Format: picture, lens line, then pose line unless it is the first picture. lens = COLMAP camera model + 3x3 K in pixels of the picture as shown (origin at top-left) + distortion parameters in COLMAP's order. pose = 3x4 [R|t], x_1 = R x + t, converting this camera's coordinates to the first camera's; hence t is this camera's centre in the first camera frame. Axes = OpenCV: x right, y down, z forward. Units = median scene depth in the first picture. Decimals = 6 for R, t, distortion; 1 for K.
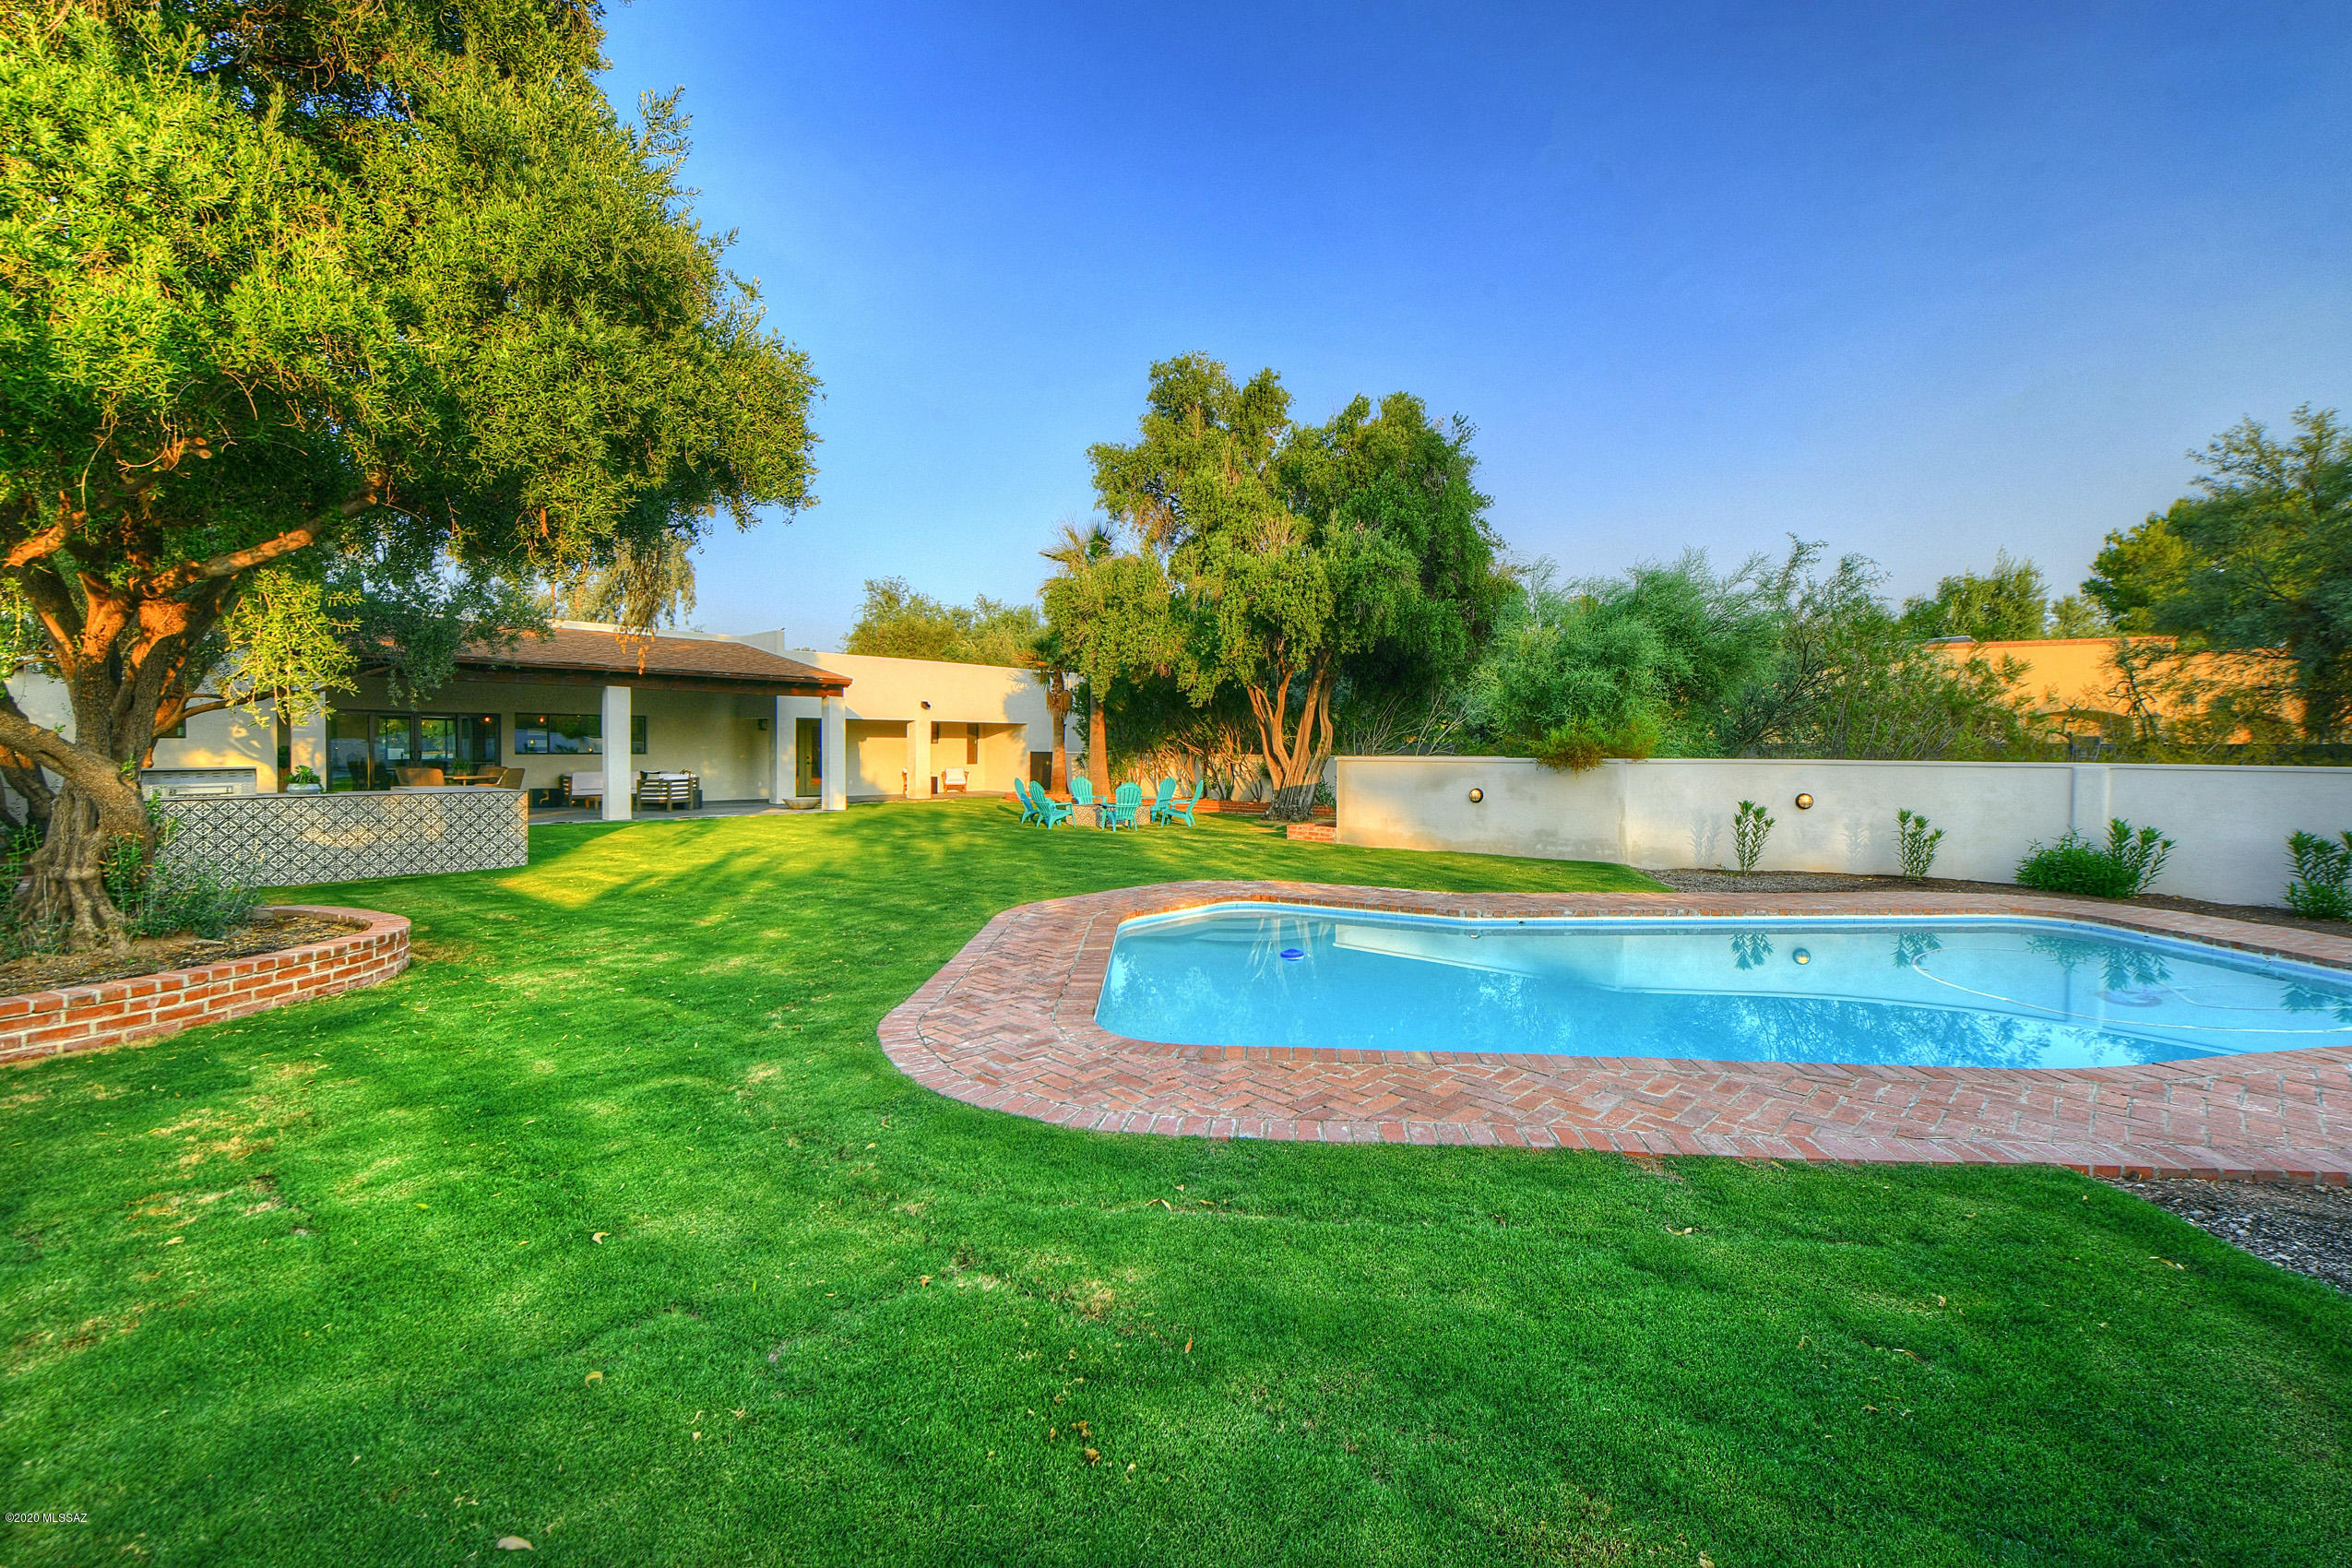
lens RADIAL K [[993.2, 0, 1171.1], [0, 993.2, 770.0], [0, 0, 1]] dist [-0.006339, -0.000563]
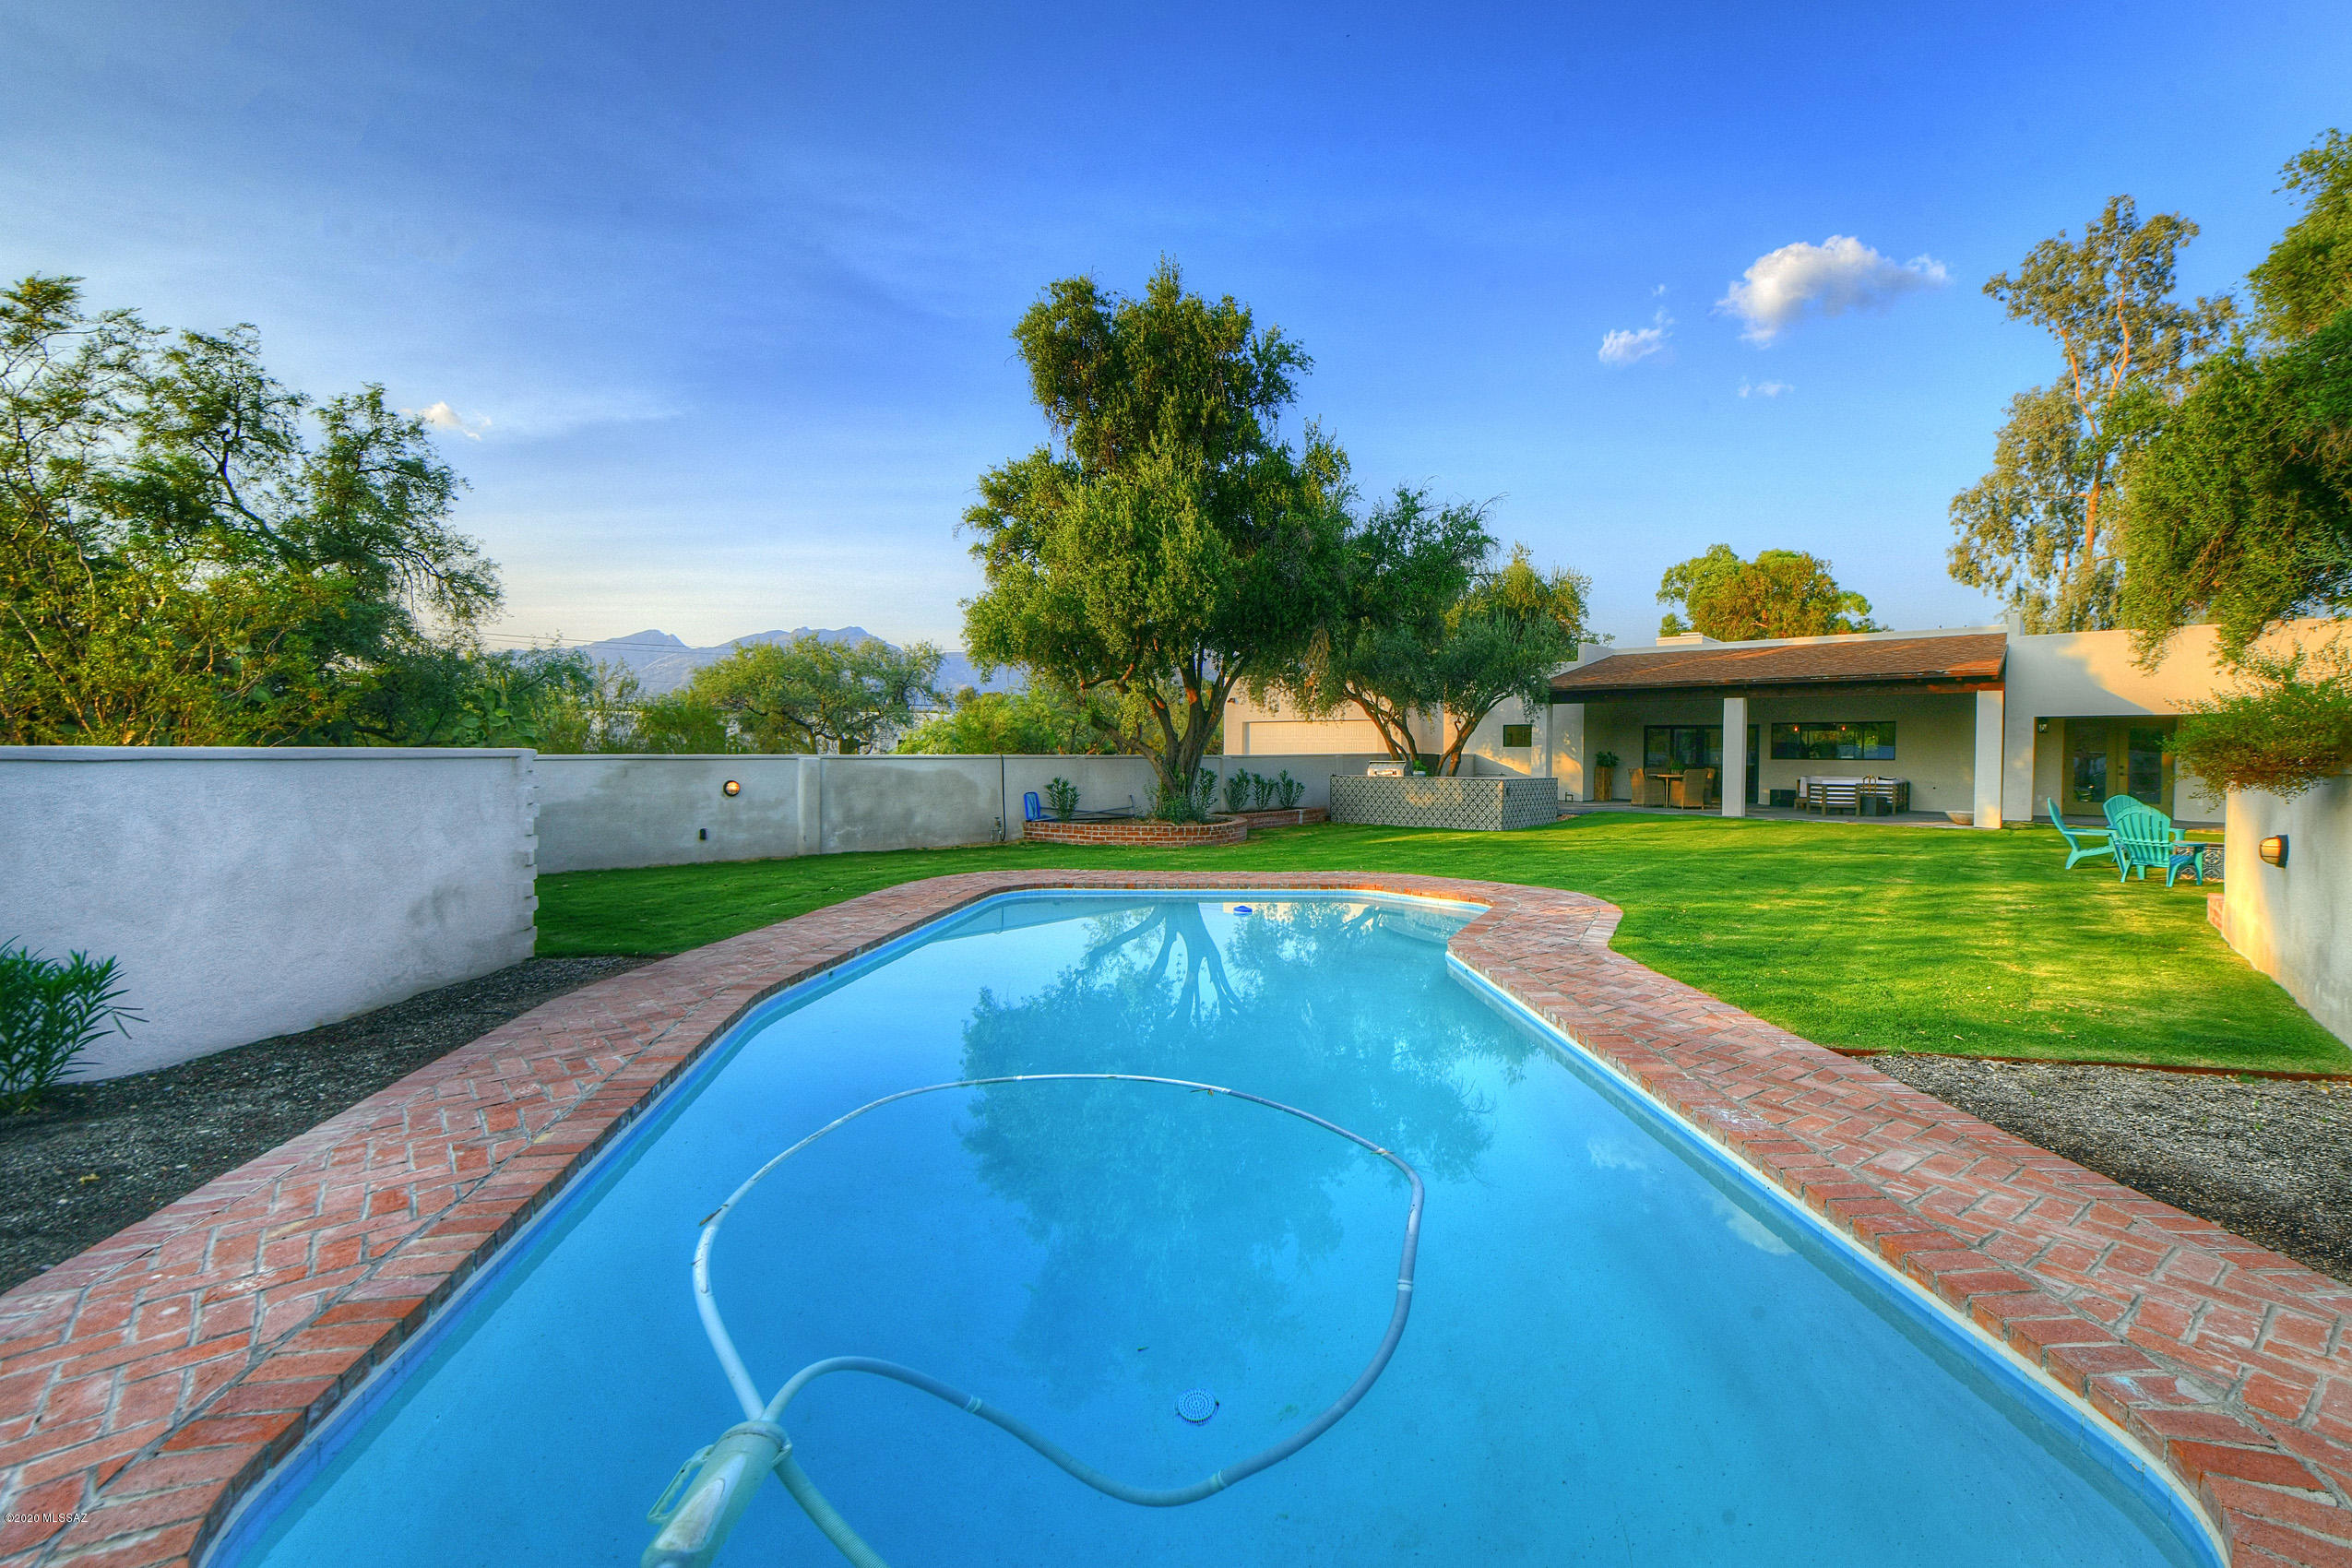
lens RADIAL K [[945.0, 0, 1176.0], [0, 945.0, 784.0], [0, 0, 1]] dist [-0.001681, -0.000067]
pose [[-0.028602, 0.030876, -0.999114, 0.692292], [-0.028155, 0.999101, 0.031682, -0.002699], [0.999194, 0.029036, -0.027707, 0.510937]]
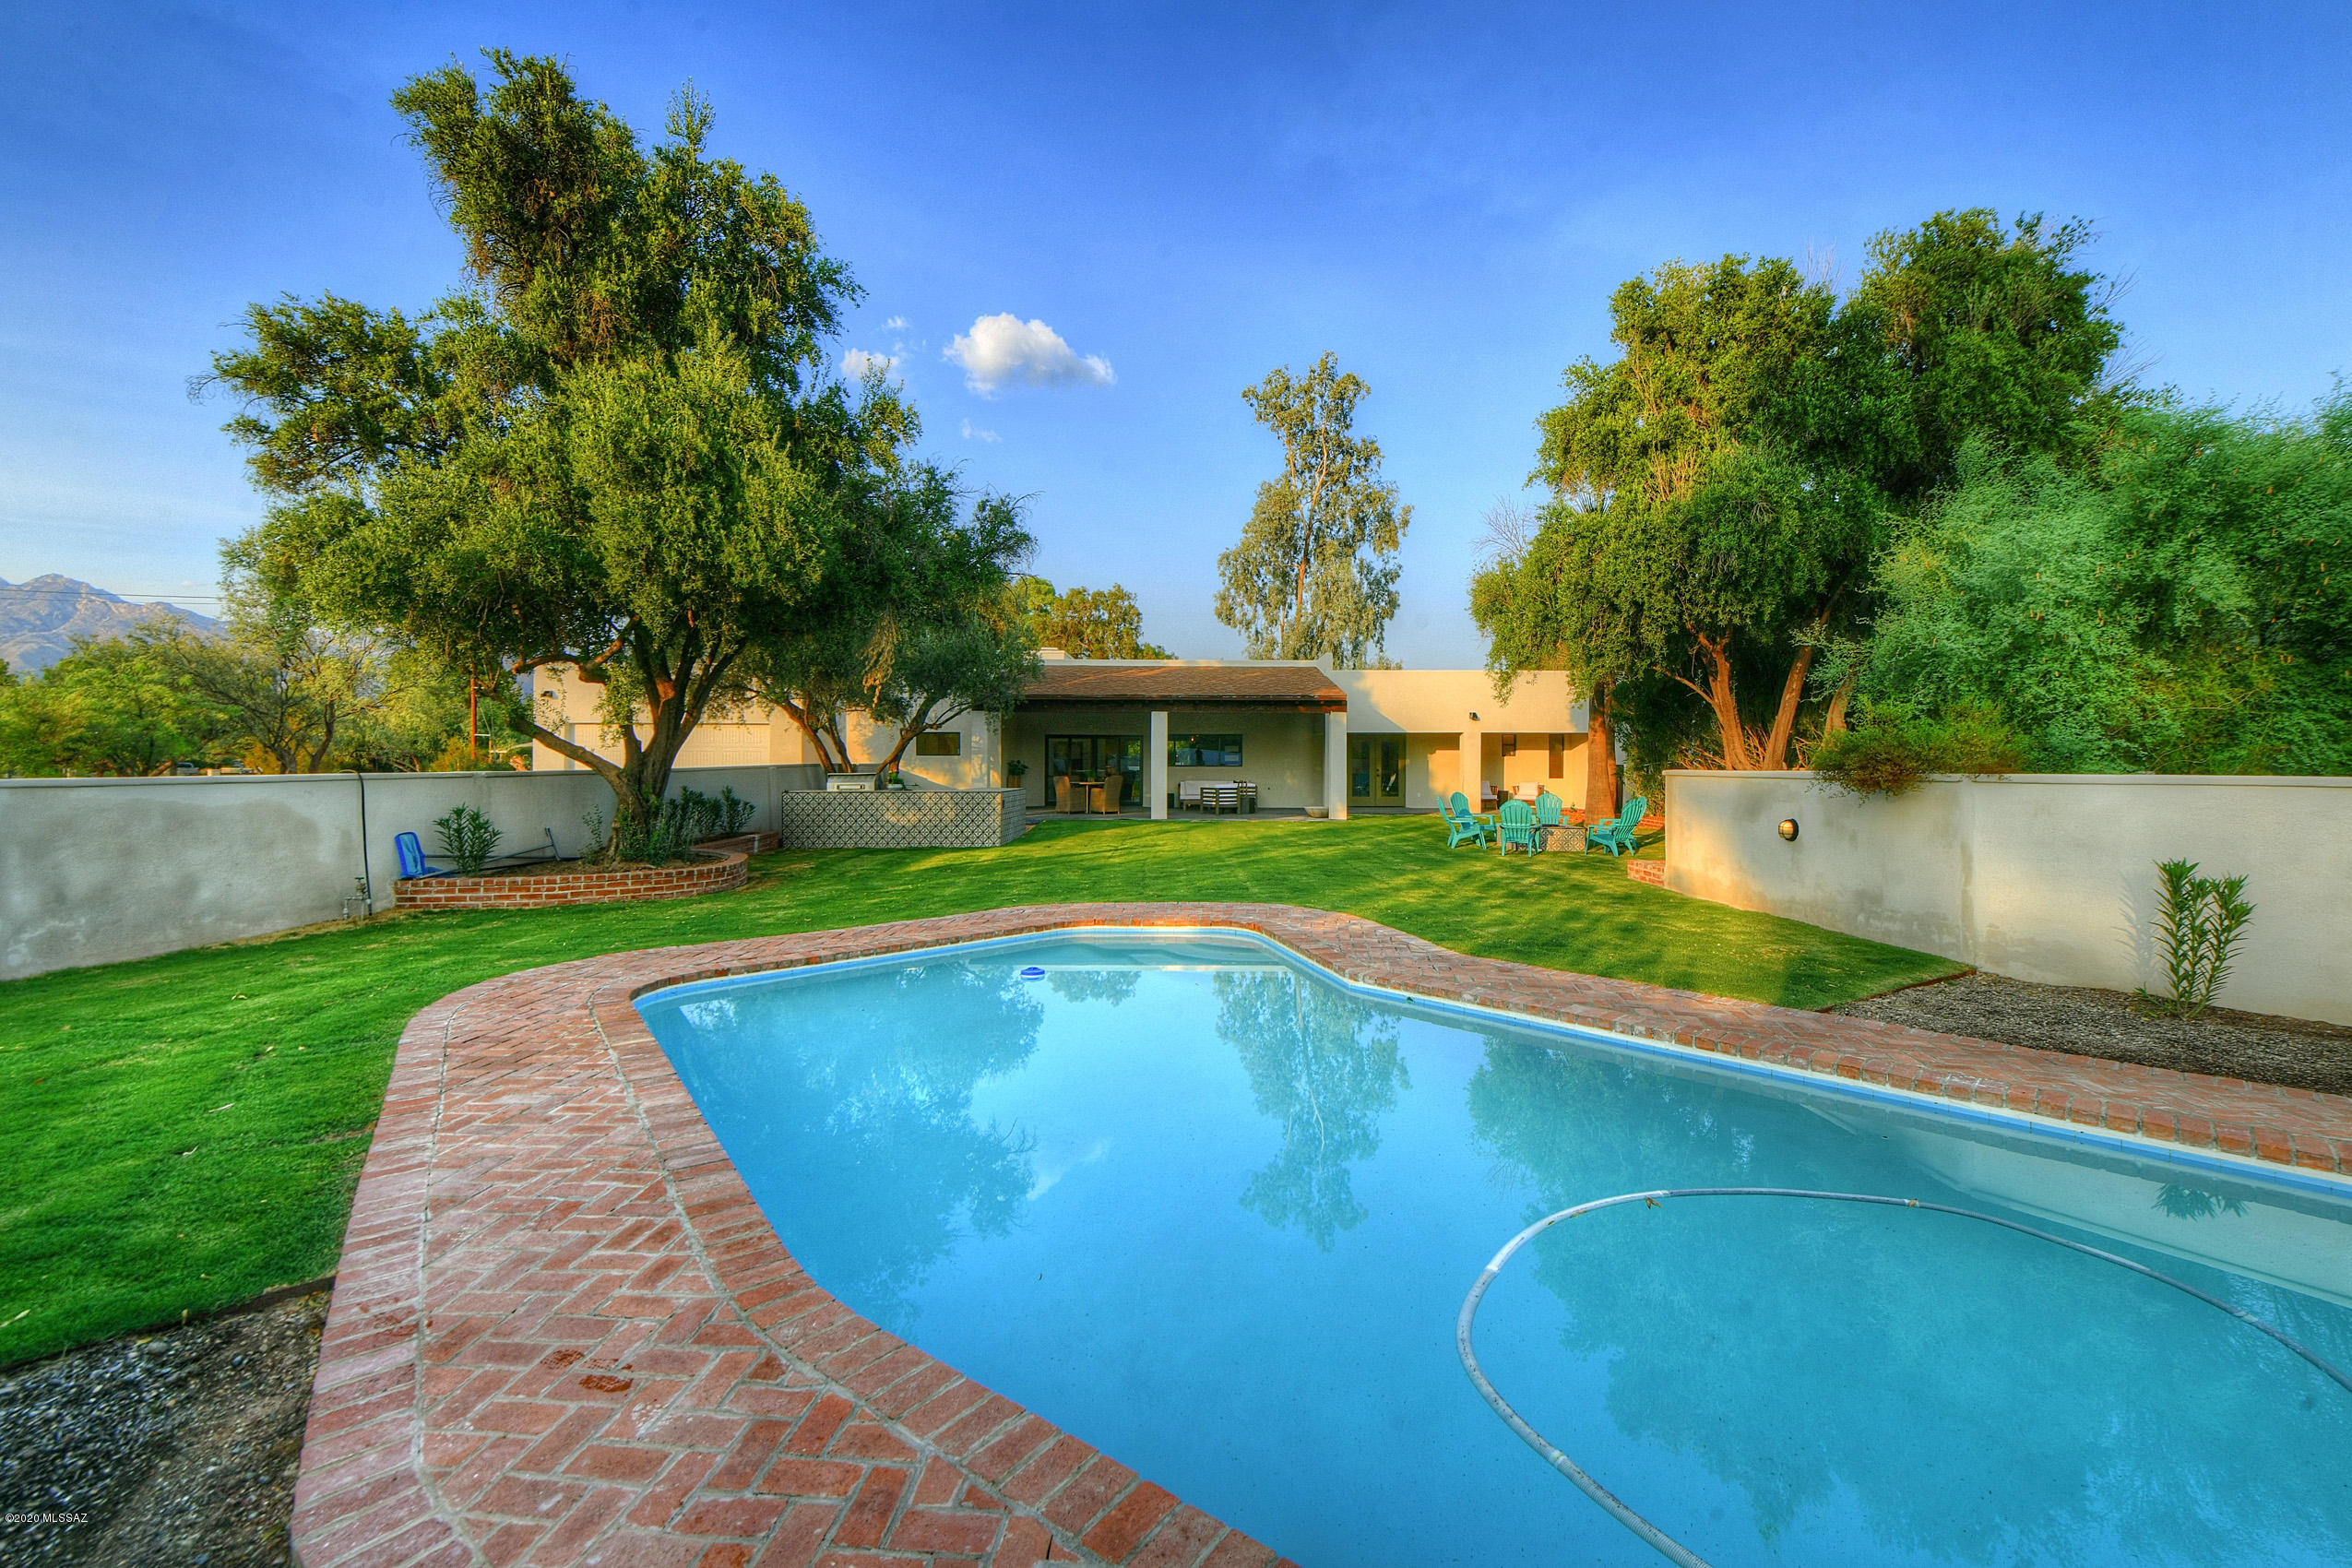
lens RADIAL K [[993.2, 0, 1171.1], [0, 993.2, 770.0], [0, 0, 1]] dist [-0.006339, -0.000563]
pose [[0.655250, 0.004723, -0.755398, 0.506956], [-0.015603, 0.999852, -0.007283, -0.002554], [0.755251, 0.016559, 0.655226, 0.256708]]
